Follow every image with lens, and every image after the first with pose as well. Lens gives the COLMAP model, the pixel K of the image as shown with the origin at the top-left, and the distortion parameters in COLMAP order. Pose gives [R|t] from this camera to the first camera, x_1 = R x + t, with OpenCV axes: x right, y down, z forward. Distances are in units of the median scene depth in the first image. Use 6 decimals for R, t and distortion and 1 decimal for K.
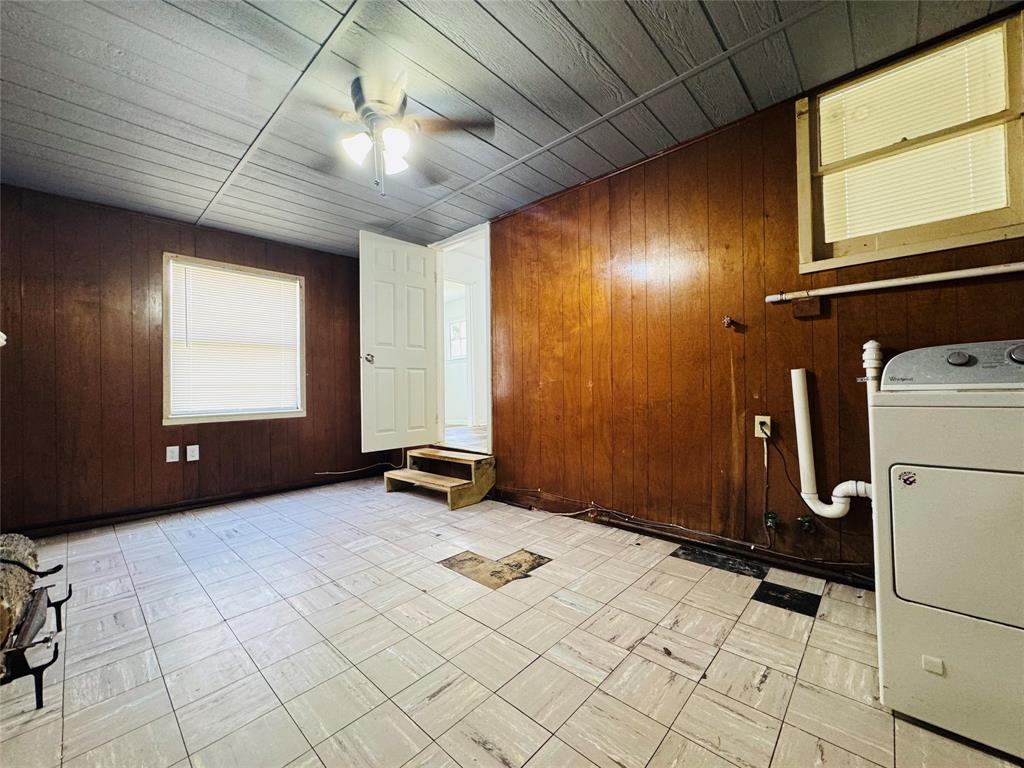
lens RADIAL K [[409.1, 0, 512.0], [0, 409.1, 384.0], [0, 0, 1]] dist [-0.002362, 0.000185]
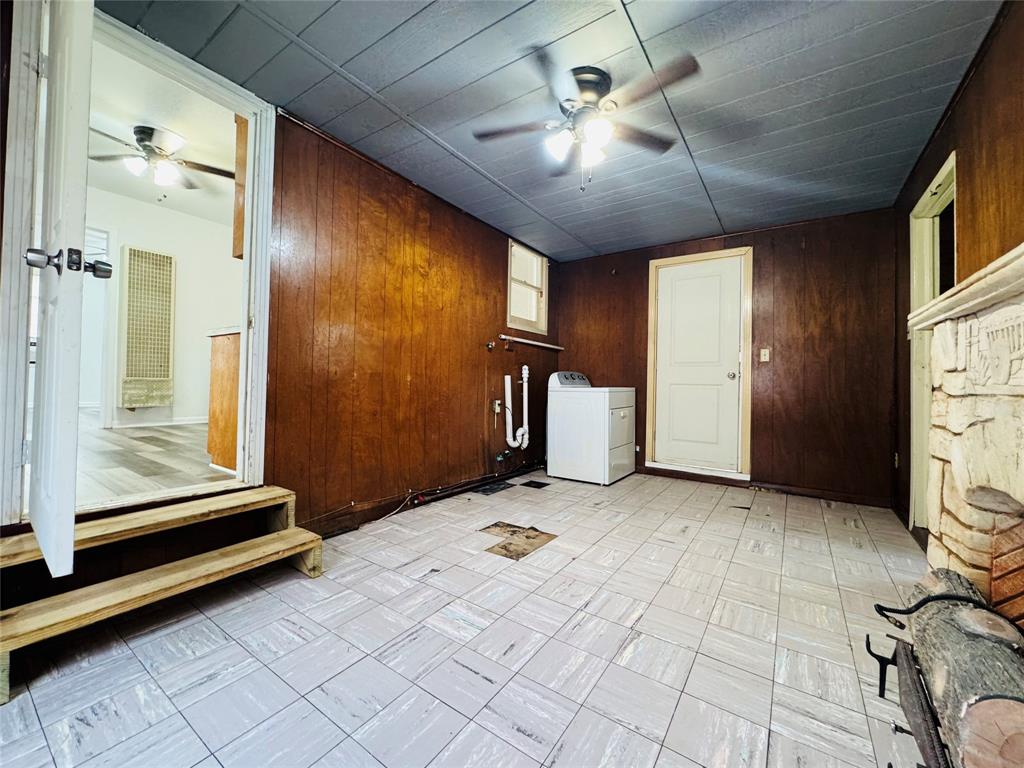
lens RADIAL K [[409.1, 0, 512.0], [0, 409.1, 384.0], [0, 0, 1]] dist [-0.002362, 0.000185]
pose [[-0.142553, 0.015913, 0.989659, -0.973609], [-0.025475, 0.999481, -0.019740, 0.033576], [-0.989459, -0.028025, -0.142074, 0.988458]]
